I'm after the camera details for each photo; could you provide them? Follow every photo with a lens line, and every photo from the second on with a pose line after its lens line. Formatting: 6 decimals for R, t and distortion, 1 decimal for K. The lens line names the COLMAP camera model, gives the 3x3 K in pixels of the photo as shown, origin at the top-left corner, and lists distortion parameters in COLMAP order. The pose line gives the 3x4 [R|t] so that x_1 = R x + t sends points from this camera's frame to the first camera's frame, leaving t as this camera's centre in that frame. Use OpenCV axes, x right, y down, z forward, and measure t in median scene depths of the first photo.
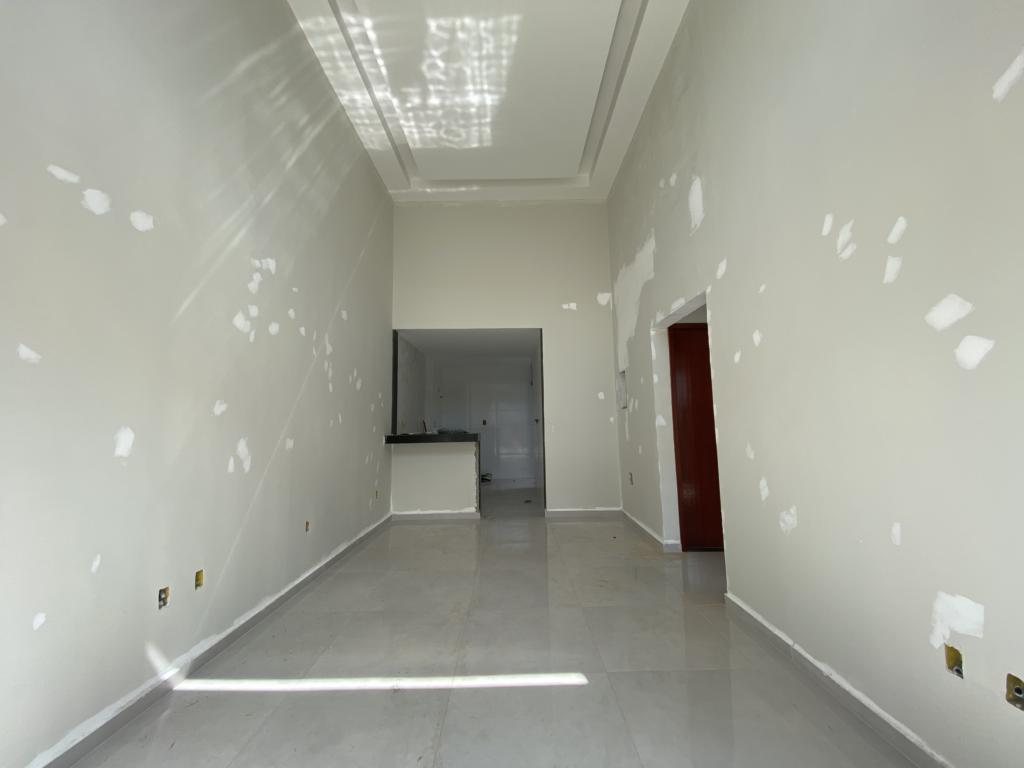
lens RADIAL K [[413.8, 0, 511.7], [0, 413.8, 381.8], [0, 0, 1]] dist [-0.000028, -0.000011]
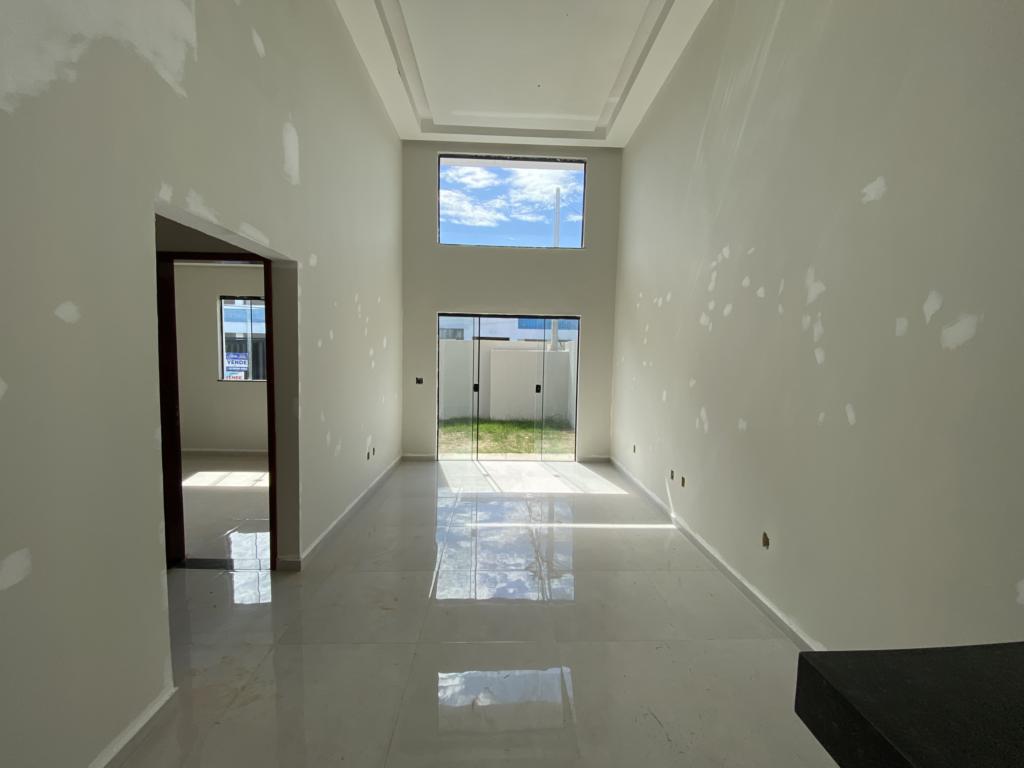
lens RADIAL K [[413.2, 0, 512.0], [0, 413.2, 391.6], [0, 0, 1]] dist [-0.020215, -0.005321]
pose [[-0.999451, 0.001404, -0.033093, 0.012255], [0.001760, 0.999941, -0.010714, 0.099788], [0.033076, -0.010767, -0.999395, 2.247146]]
